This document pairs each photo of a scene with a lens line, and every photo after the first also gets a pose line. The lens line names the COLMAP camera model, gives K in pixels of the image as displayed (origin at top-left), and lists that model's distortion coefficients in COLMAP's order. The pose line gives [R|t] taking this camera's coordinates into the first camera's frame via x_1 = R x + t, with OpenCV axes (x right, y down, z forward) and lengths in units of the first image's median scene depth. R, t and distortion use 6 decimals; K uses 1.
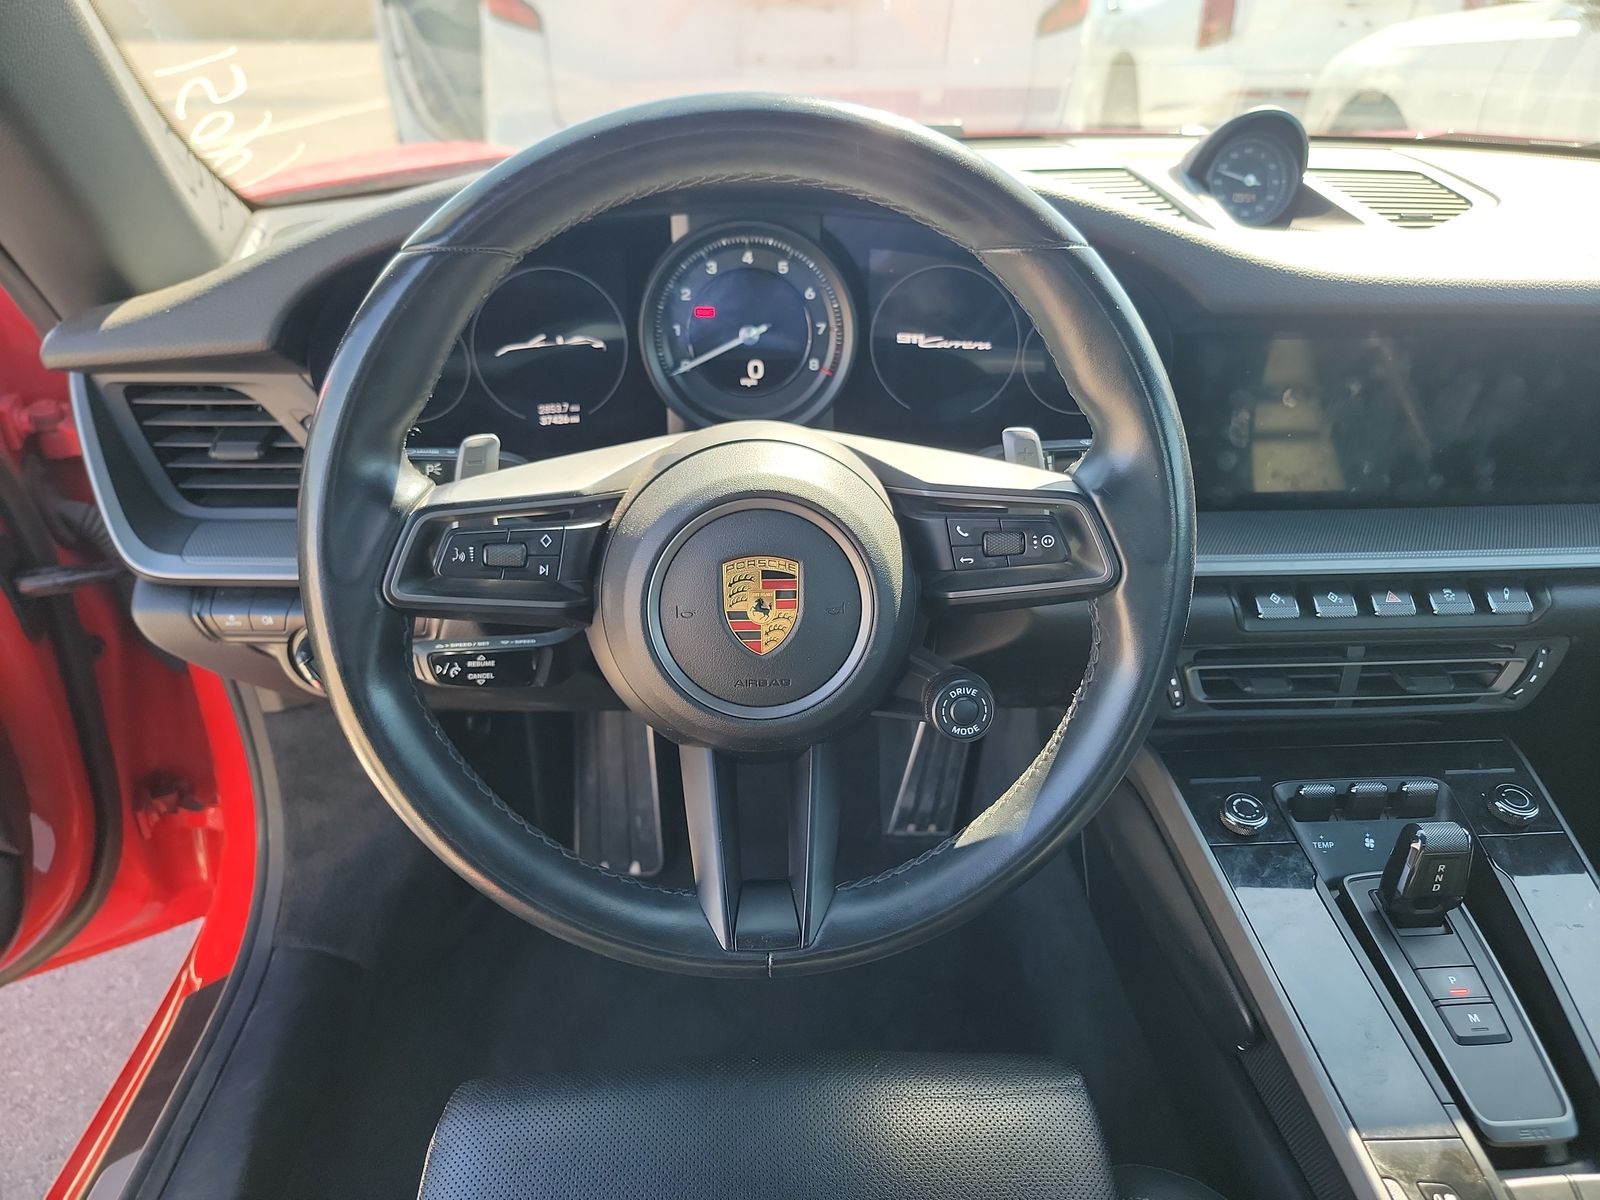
lens RADIAL K [[974.0, 0, 800.0], [0, 974.0, 600.0], [0, 0, 1]] dist [0.089663, -0.055073]
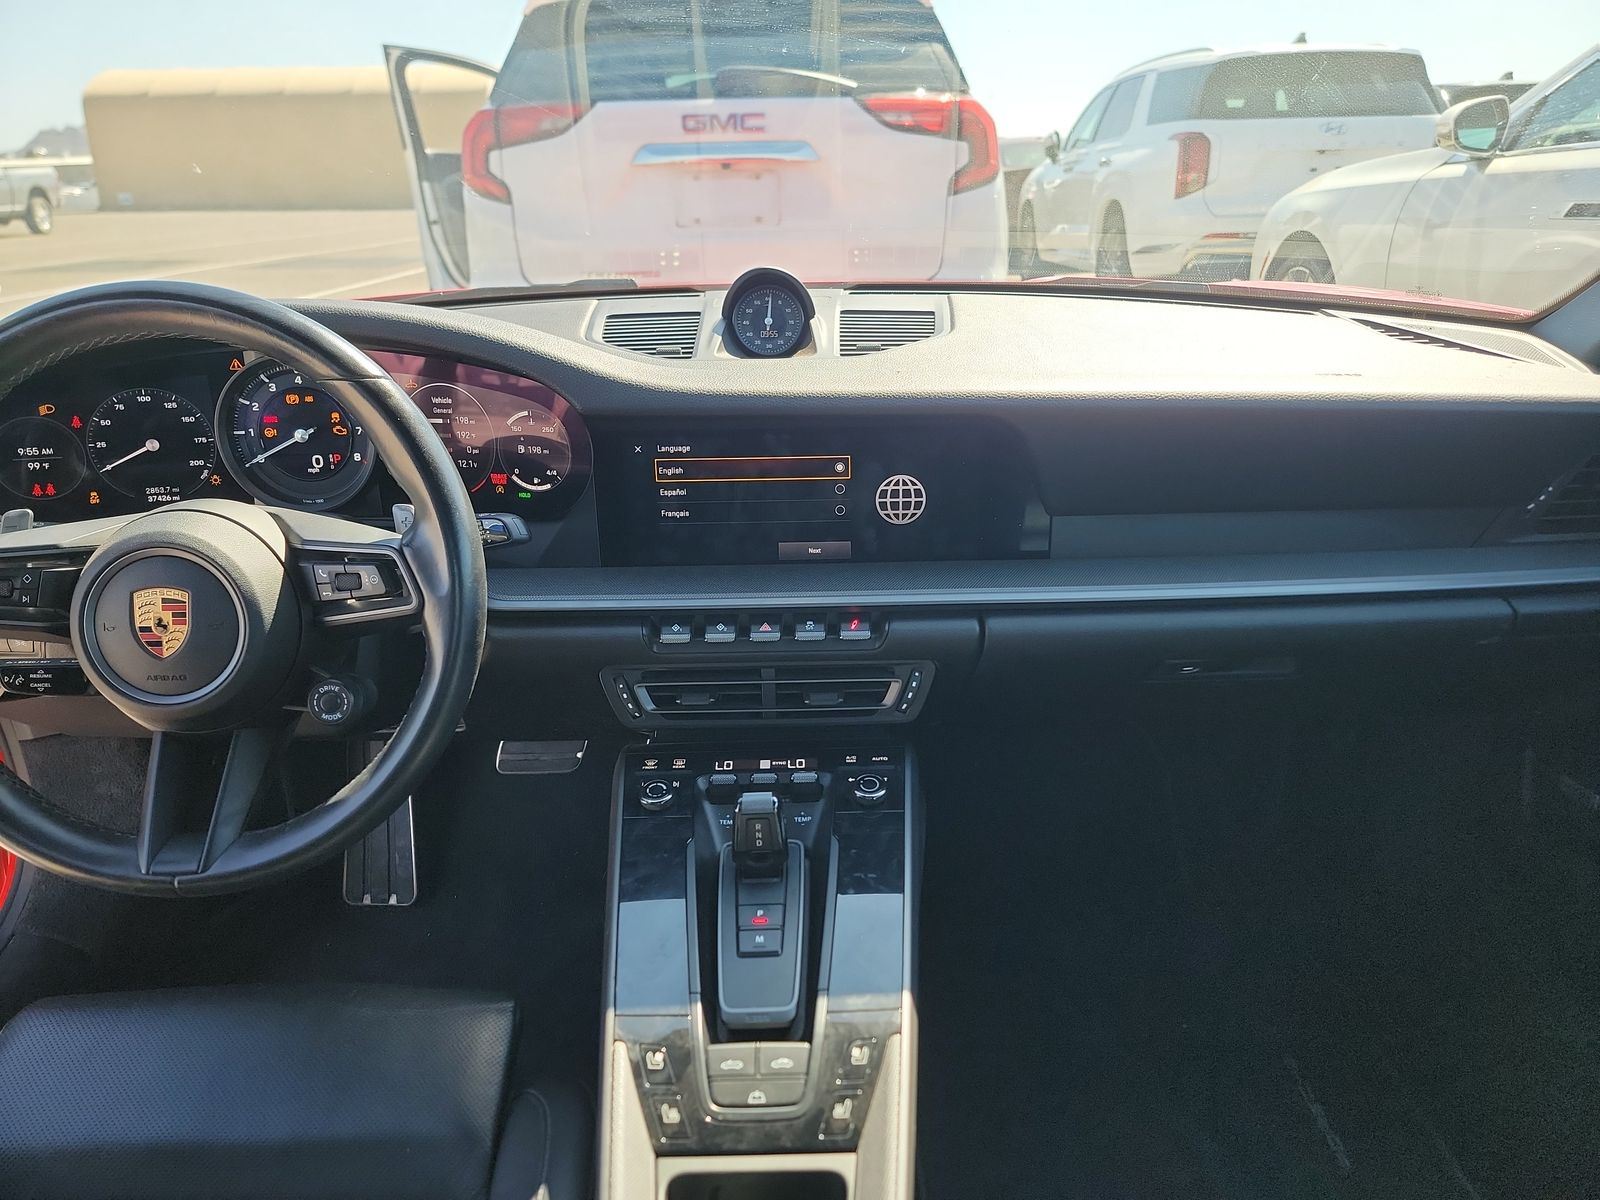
lens RADIAL K [[974.0, 0, 800.0], [0, 974.0, 600.0], [0, 0, 1]] dist [0.089663, -0.055073]
pose [[0.998847, -0.002935, -0.047927, 0.867604], [-0.001390, 0.995945, -0.089955, 0.092833], [0.047996, 0.089918, 0.994792, -0.372696]]
